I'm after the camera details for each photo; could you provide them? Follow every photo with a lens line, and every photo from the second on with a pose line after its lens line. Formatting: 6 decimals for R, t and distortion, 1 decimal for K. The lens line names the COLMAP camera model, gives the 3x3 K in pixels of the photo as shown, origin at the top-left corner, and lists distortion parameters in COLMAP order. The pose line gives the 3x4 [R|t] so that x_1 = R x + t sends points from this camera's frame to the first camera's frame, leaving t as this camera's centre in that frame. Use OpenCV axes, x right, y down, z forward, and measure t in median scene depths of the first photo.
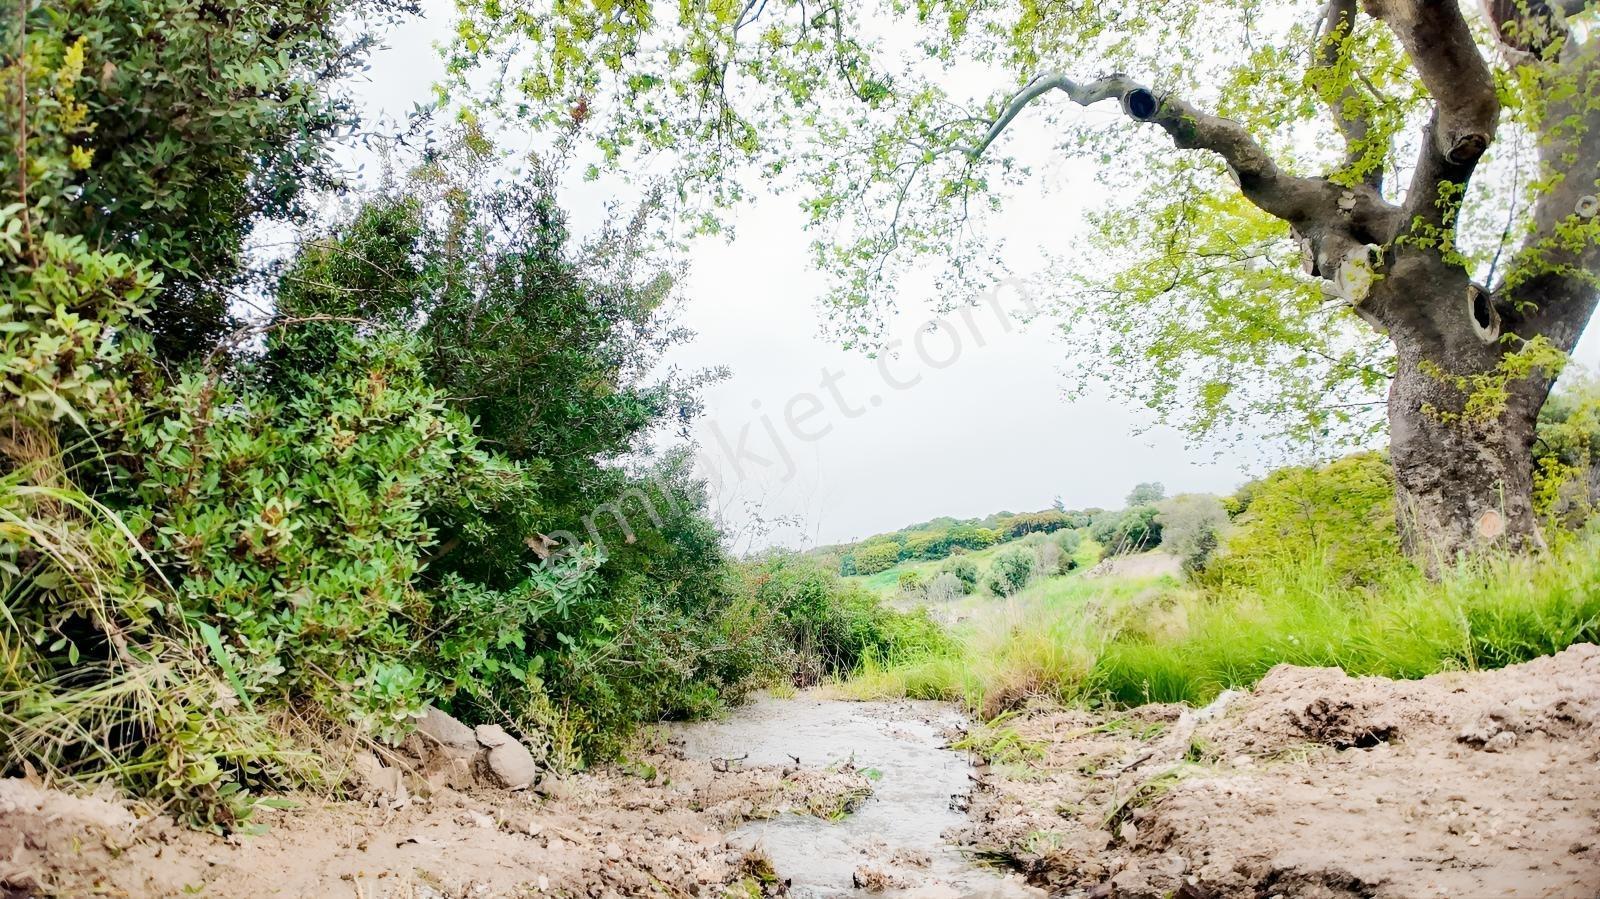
lens RADIAL K [[783.6, 0, 807.4], [0, 783.6, 450.7], [0, 0, 1]] dist [-0.116569, -0.000810]
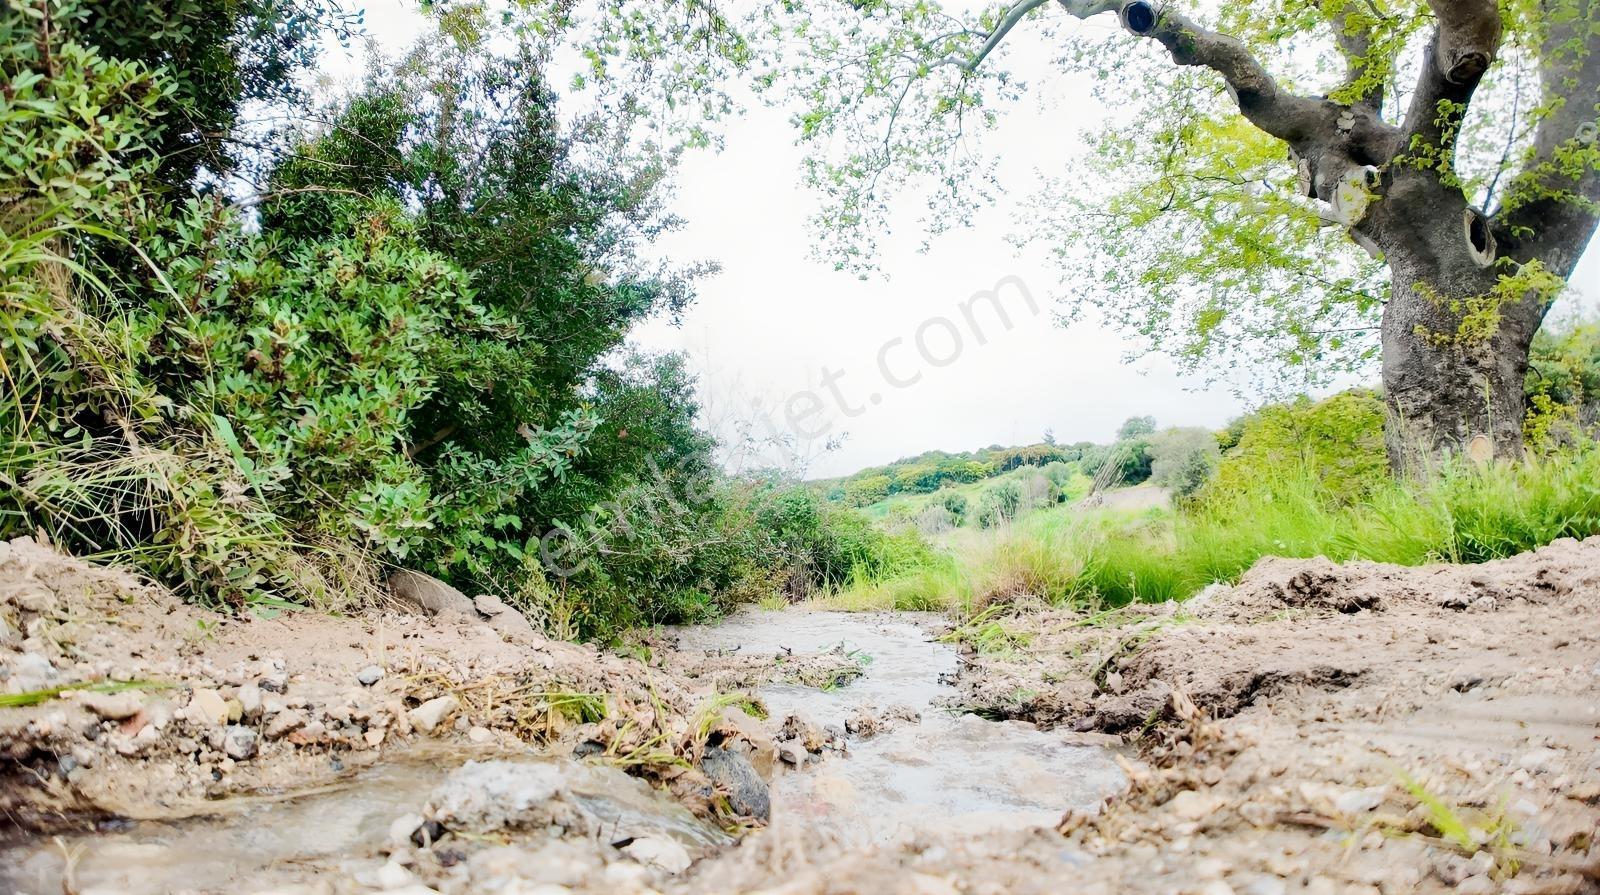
lens RADIAL K [[789.9, 0, 800.0], [0, 789.9, 447.5], [0, 0, 1]] dist [-0.126512, 0.006584]
pose [[0.999994, 0.000267, 0.003419, -0.001135], [-0.000540, 0.996789, 0.080070, 0.022884], [-0.003387, -0.080072, 0.996783, -0.005574]]
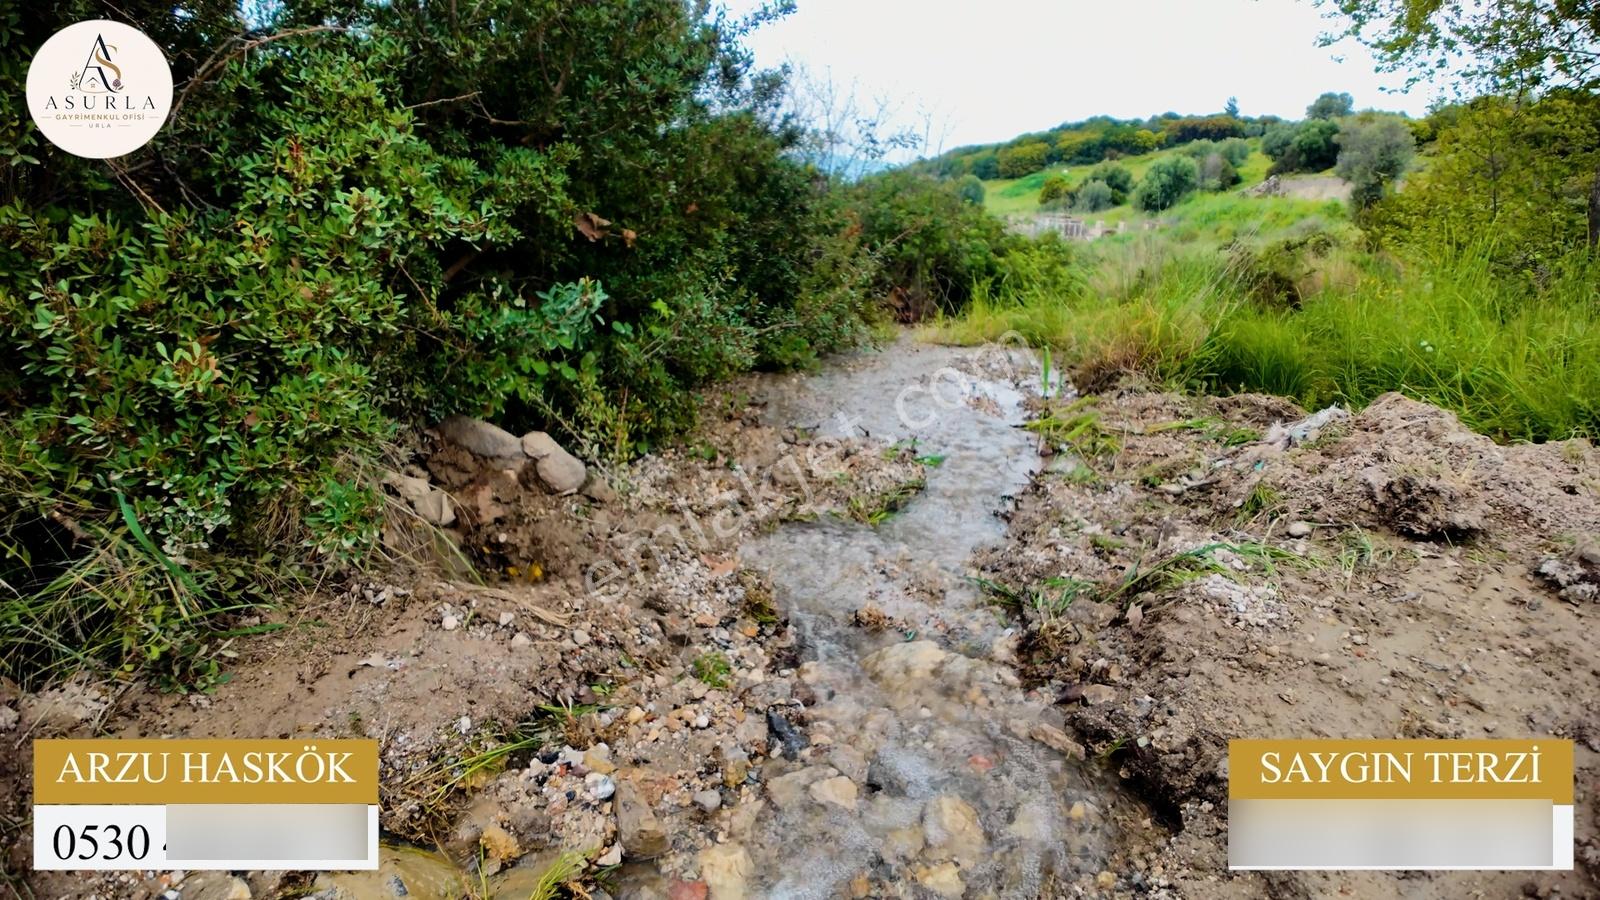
lens RADIAL K [[780.4, 0, 807.8], [0, 780.4, 458.3], [0, 0, 1]] dist [-0.122275, 0.000228]
pose [[0.985064, 0.060232, -0.161312, 0.034716], [0.026772, 0.871857, 0.489029, -0.033235], [0.170096, -0.486043, 0.857222, 0.039155]]
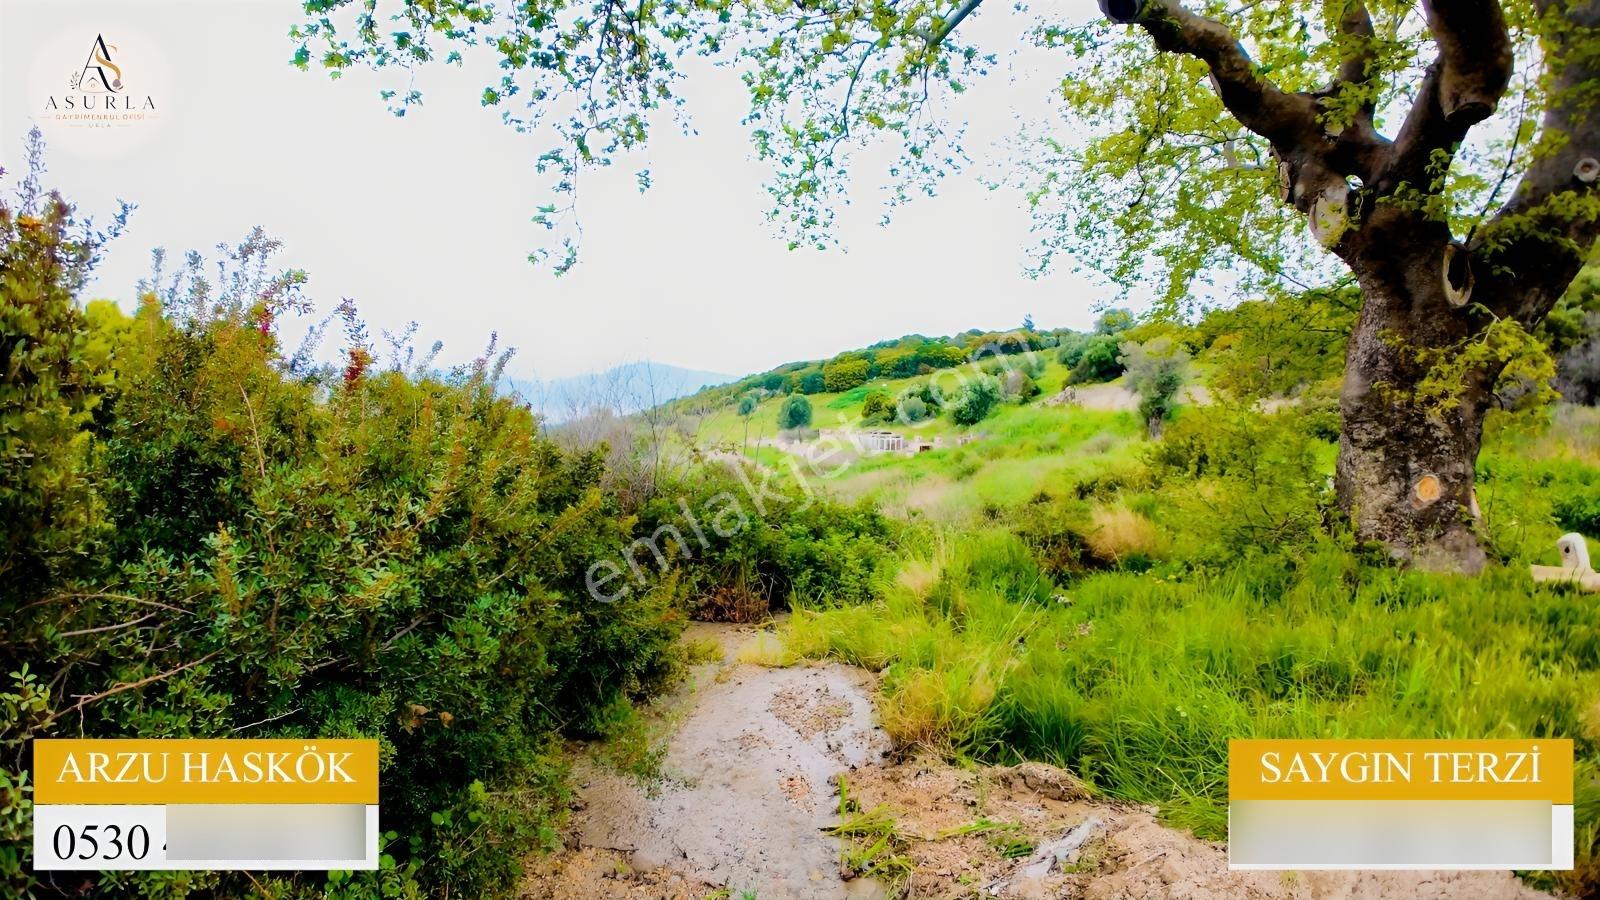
lens RADIAL K [[780.4, 0, 807.8], [0, 780.4, 458.3], [0, 0, 1]] dist [-0.122275, 0.000228]
pose [[0.999316, 0.000428, 0.036978, 0.053216], [-0.009669, 0.968173, 0.250096, -0.178171], [-0.035694, -0.250283, 0.967515, 0.056342]]
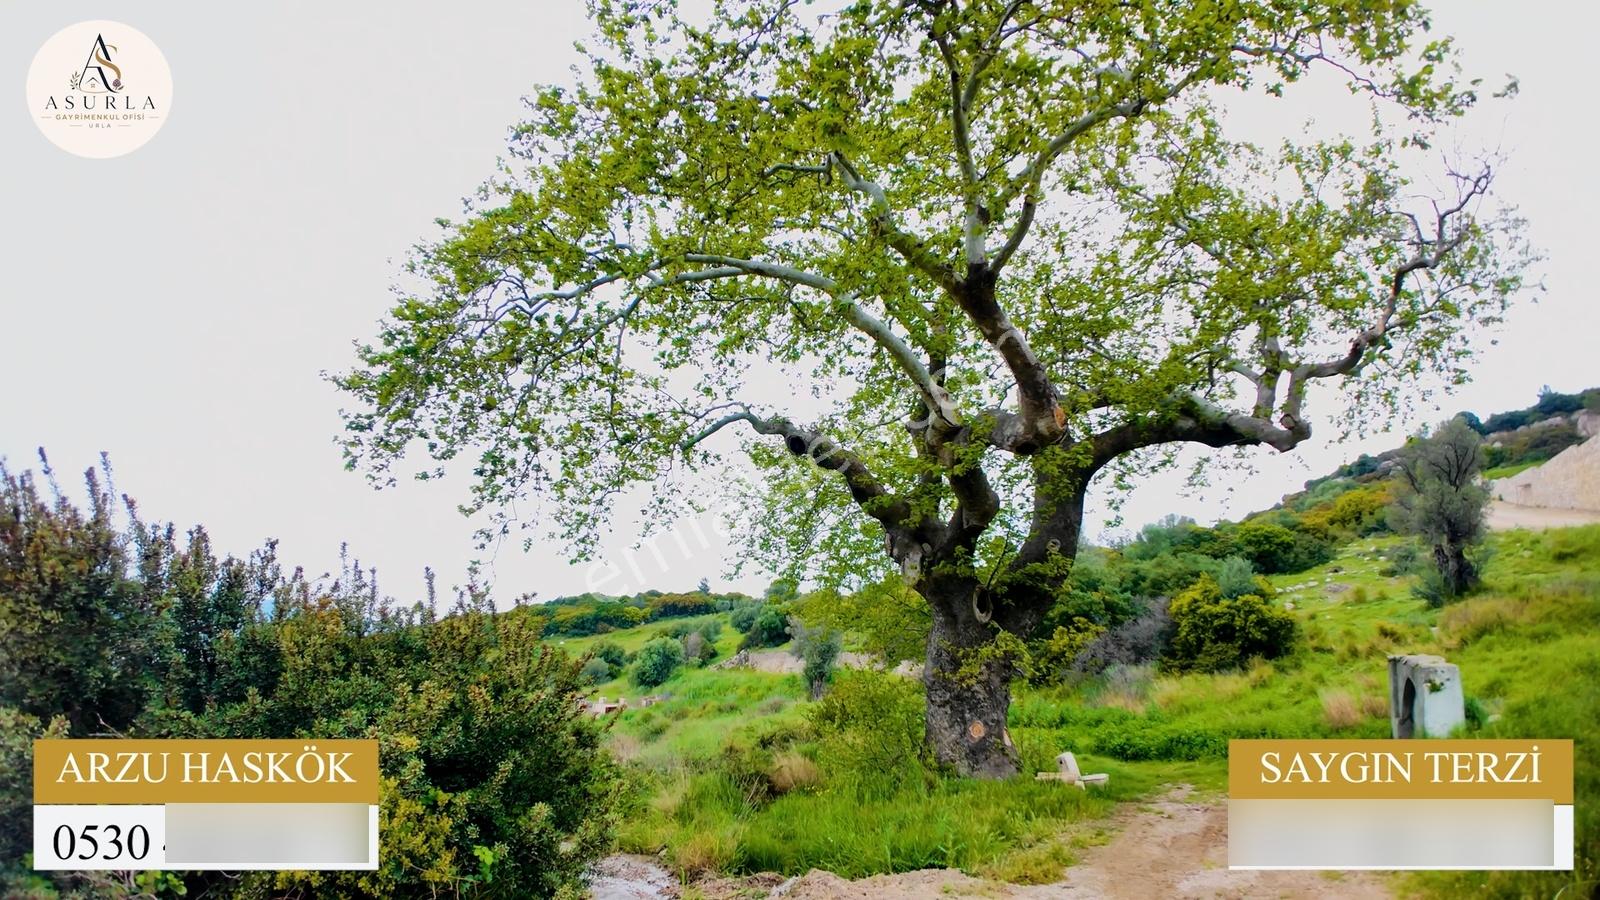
lens RADIAL K [[772.7, 0, 796.7], [0, 772.7, 447.3], [0, 0, 1]] dist [-0.118671, 0.000569]
pose [[0.906357, 0.122851, 0.404259, -0.225149], [-0.085034, 0.990256, -0.110283, -0.323479], [-0.413868, 0.065580, 0.907972, -0.508189]]
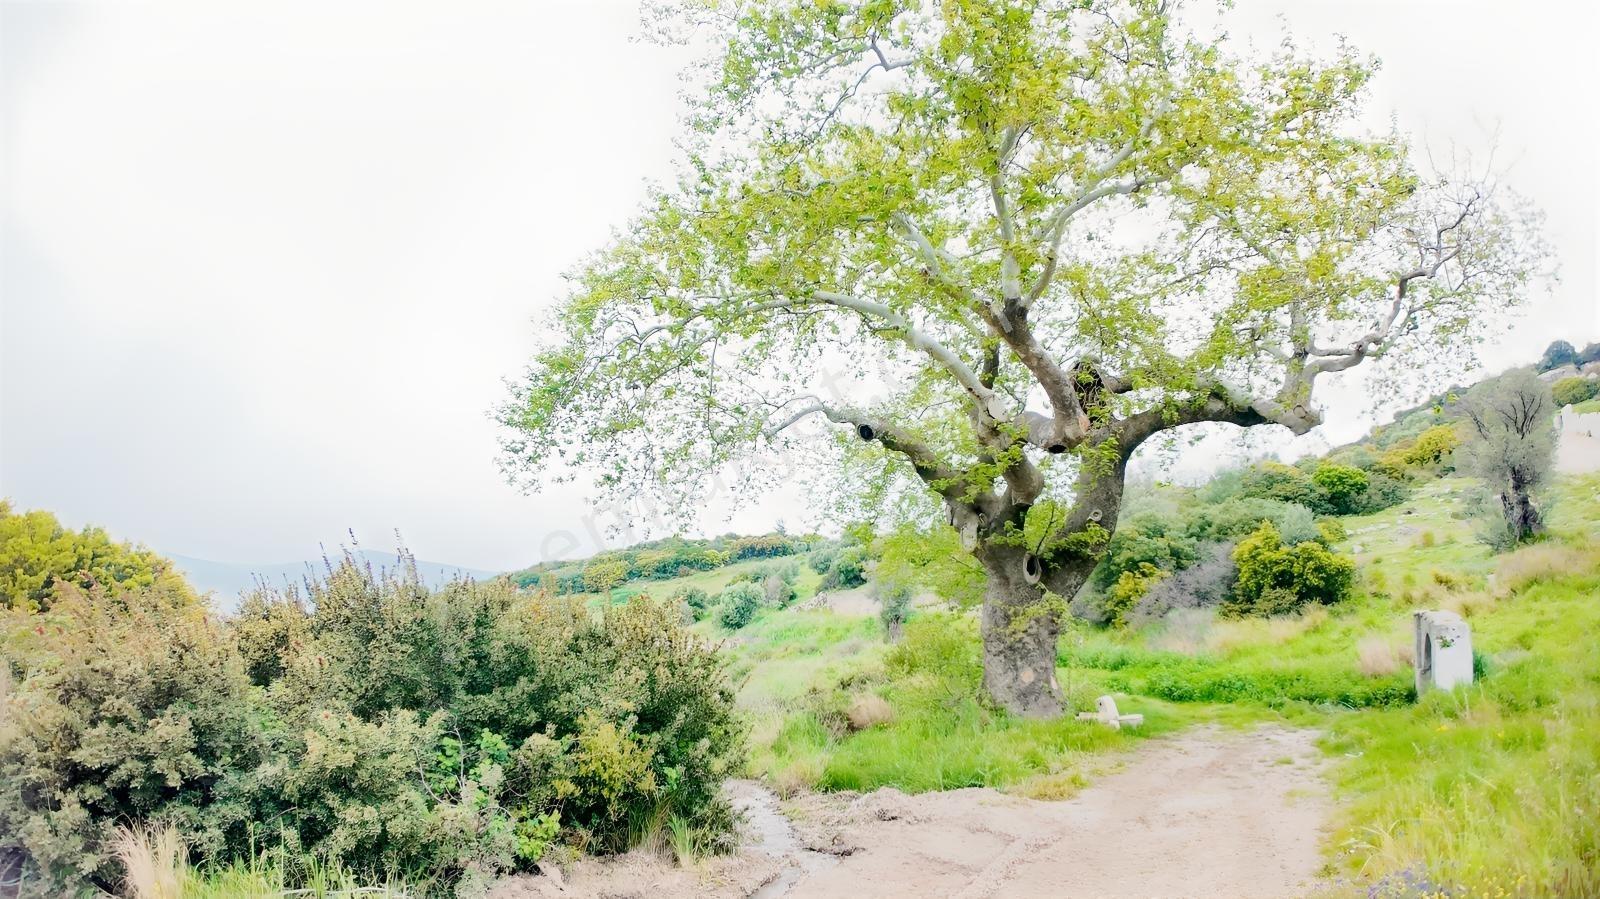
lens RADIAL K [[783.6, 0, 807.4], [0, 783.6, 450.7], [0, 0, 1]] dist [-0.116569, -0.000810]
pose [[0.938766, 0.065888, 0.338196, -0.348276], [-0.063067, 0.997822, -0.019336, -0.429116], [-0.338733, -0.003177, 0.940877, -0.787305]]
